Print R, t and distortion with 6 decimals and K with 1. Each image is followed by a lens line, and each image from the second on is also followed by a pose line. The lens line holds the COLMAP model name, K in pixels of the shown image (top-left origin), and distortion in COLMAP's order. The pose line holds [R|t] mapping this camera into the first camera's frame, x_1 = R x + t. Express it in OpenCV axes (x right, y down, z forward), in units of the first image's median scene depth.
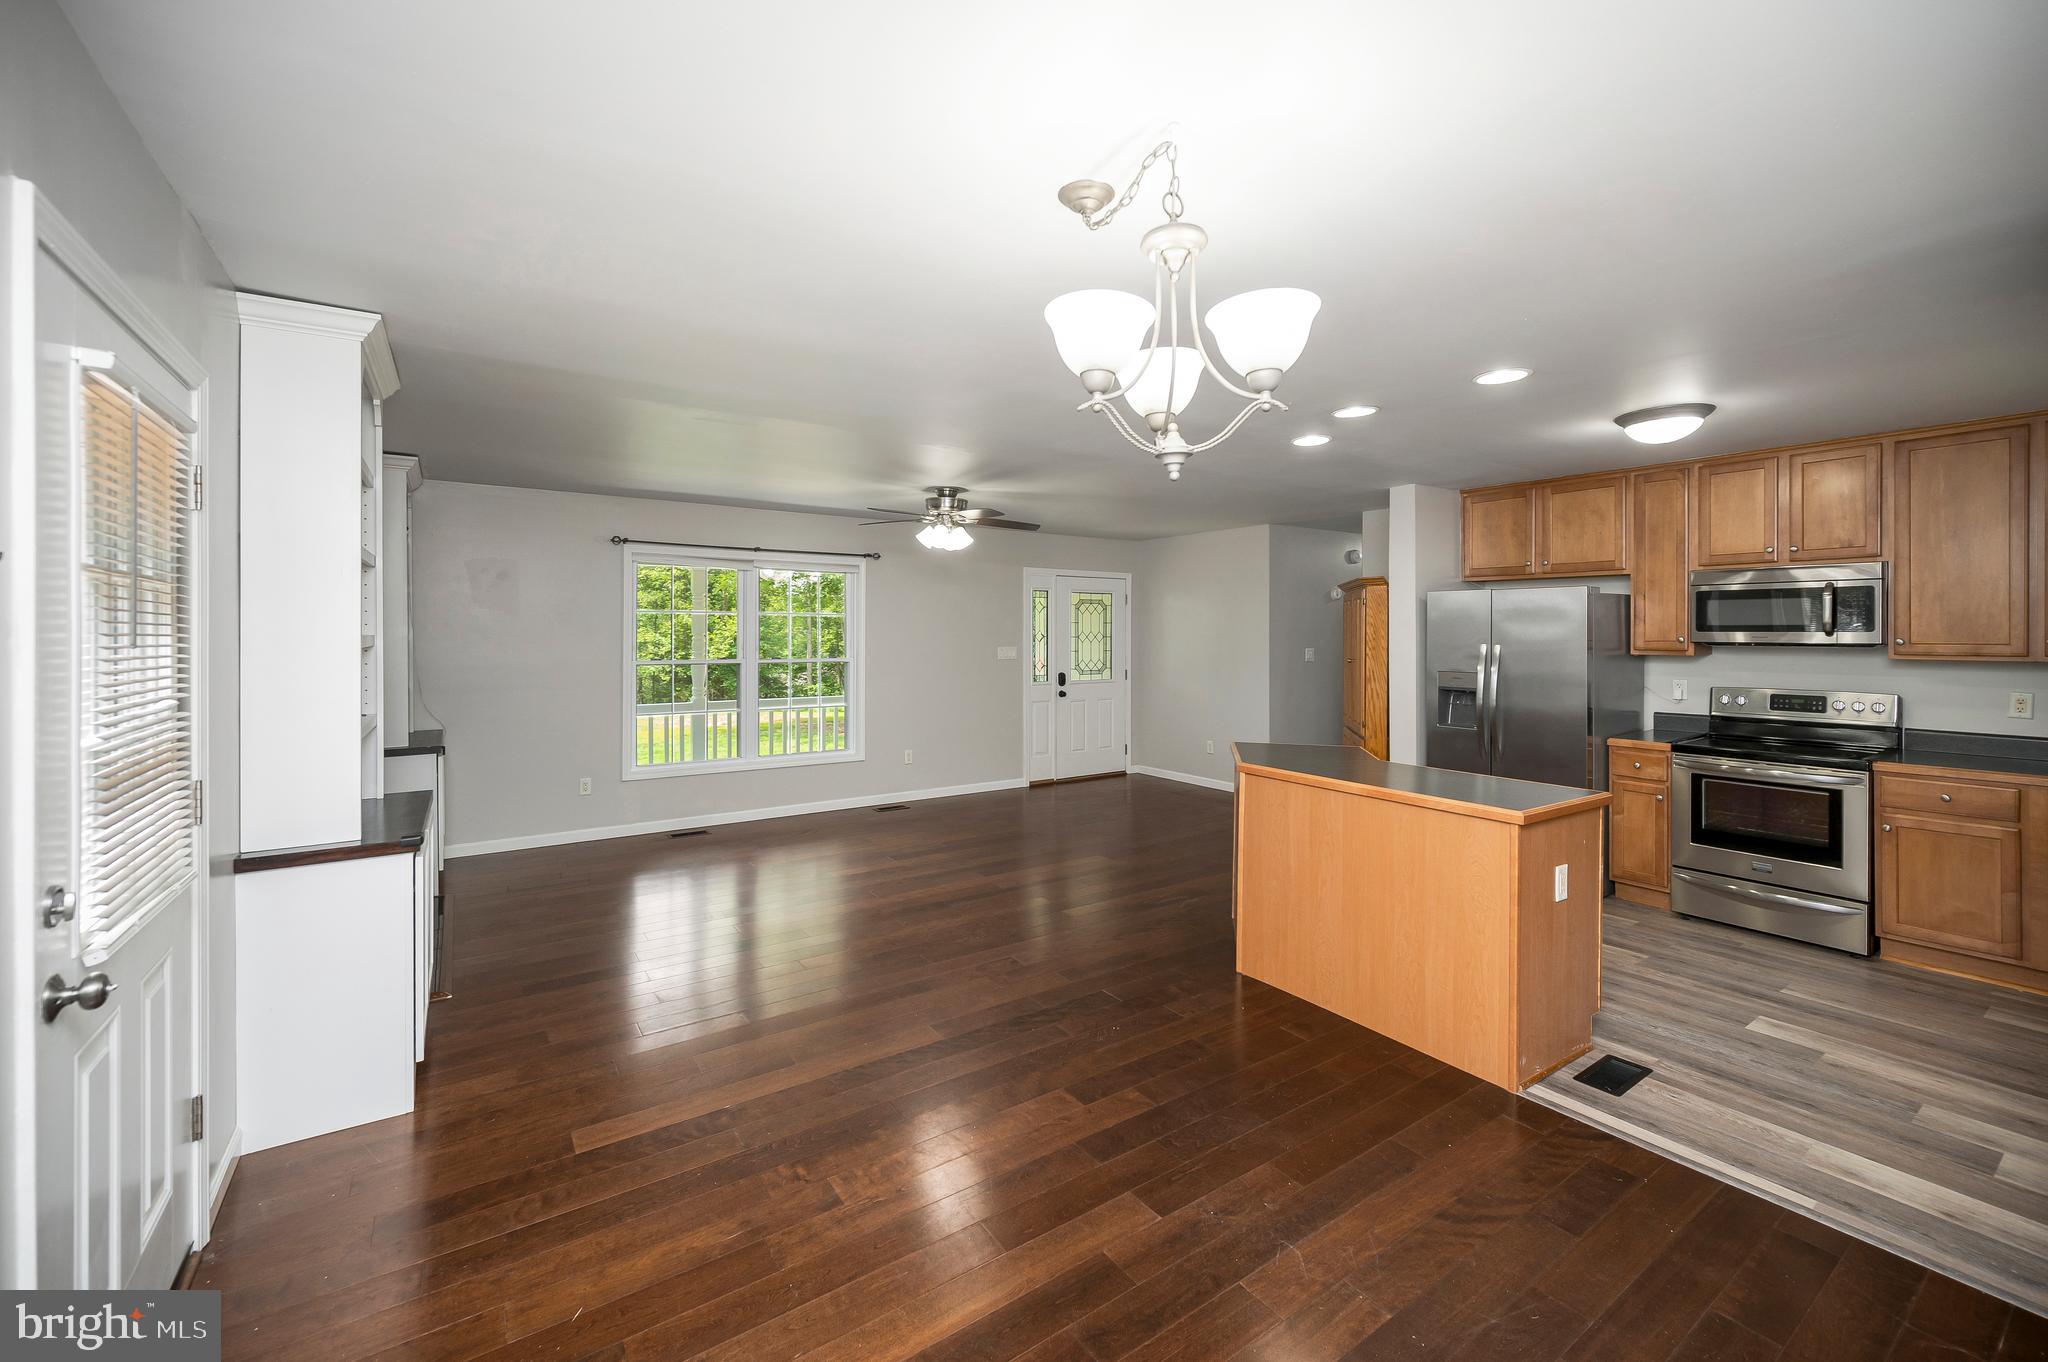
lens RADIAL K [[835.5, 0, 1014.8], [0, 835.5, 637.7], [0, 0, 1]] dist [0.001873, -0.001147]
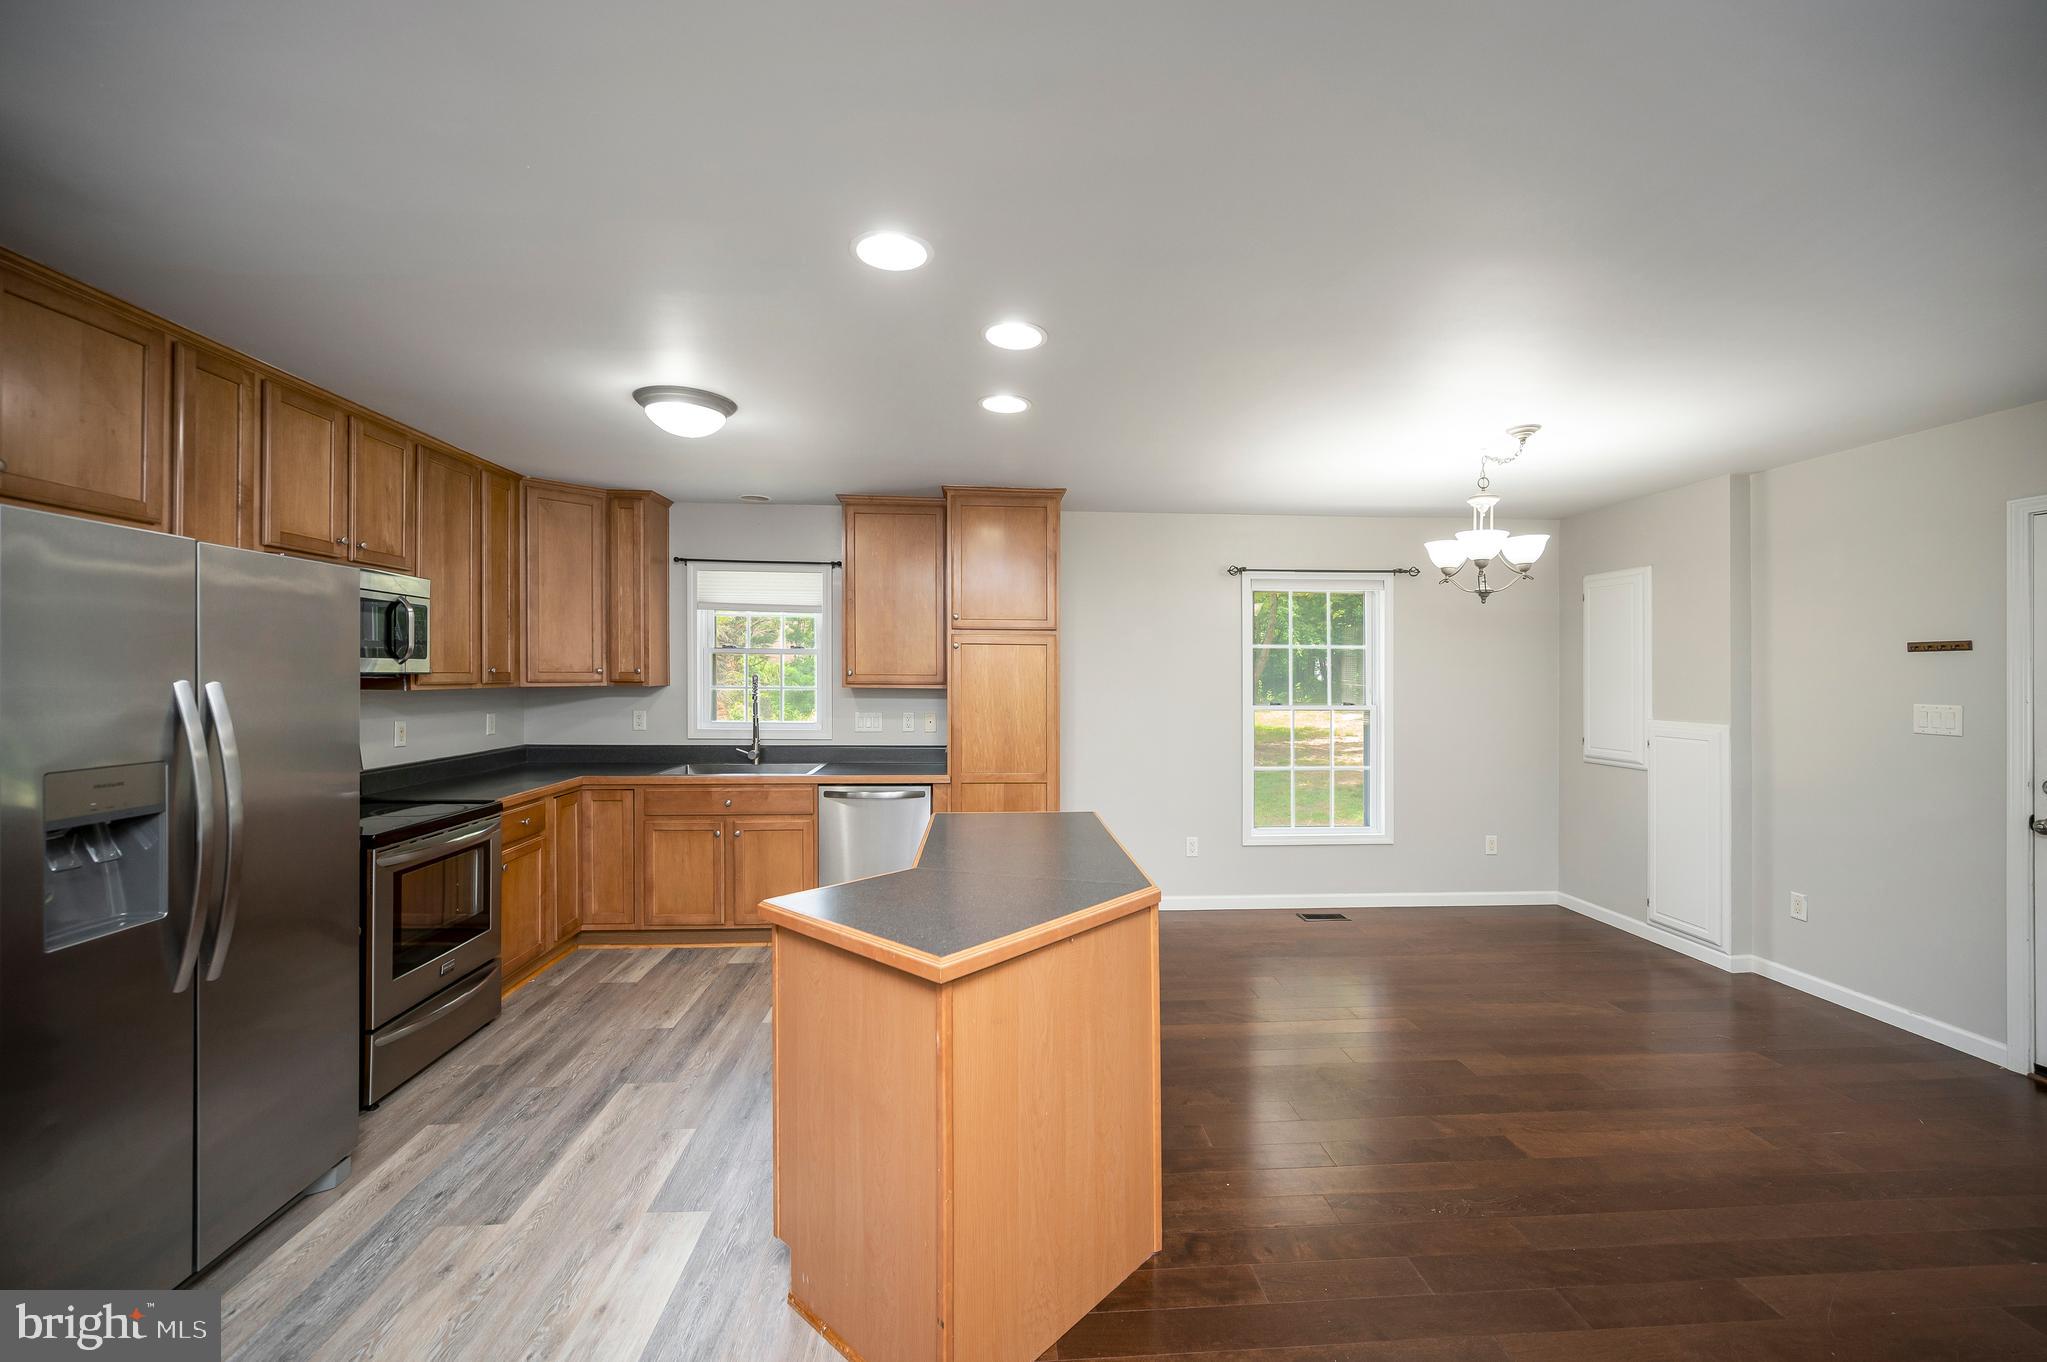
lens RADIAL K [[835.1, 0, 1031.1], [0, 835.1, 685.9], [0, 0, 1]] dist [0.001873, -0.001147]
pose [[-0.872204, -0.008651, 0.489065, 0.058133], [-0.000791, 0.999867, 0.016276, 0.005048], [-0.489141, 0.013809, -0.872095, 1.339231]]
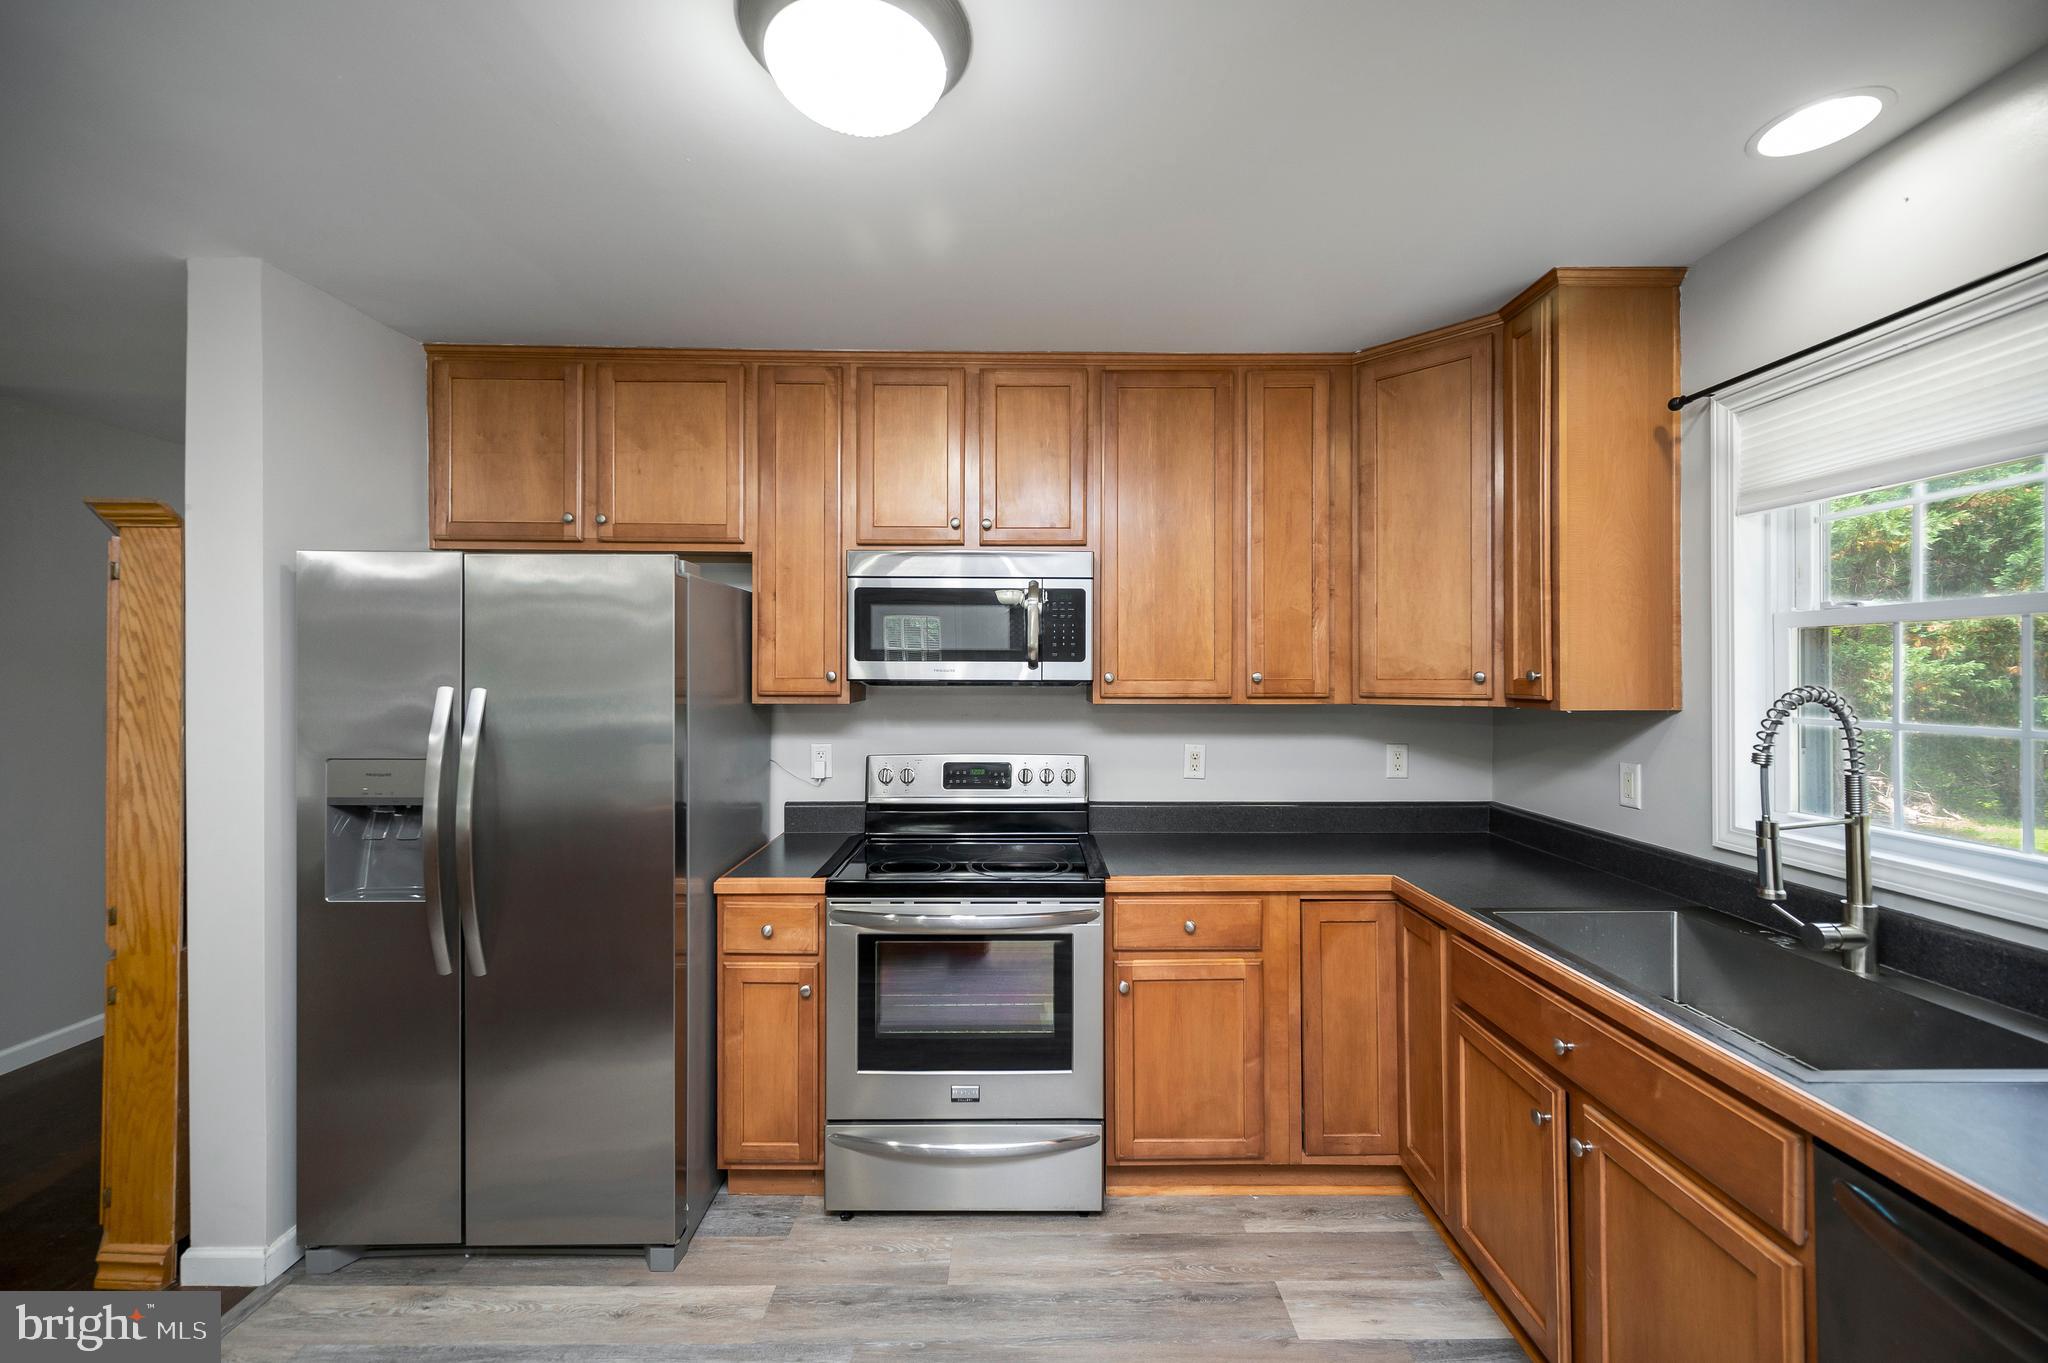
lens RADIAL K [[835.5, 0, 1032.5], [0, 835.5, 674.6], [0, 0, 1]] dist [0.001873, -0.001147]
pose [[0.539369, 0.005479, 0.842052, 0.439788], [-0.000374, 0.999980, -0.006267, 0.005702], [-0.842070, 0.003065, 0.539360, 0.641488]]
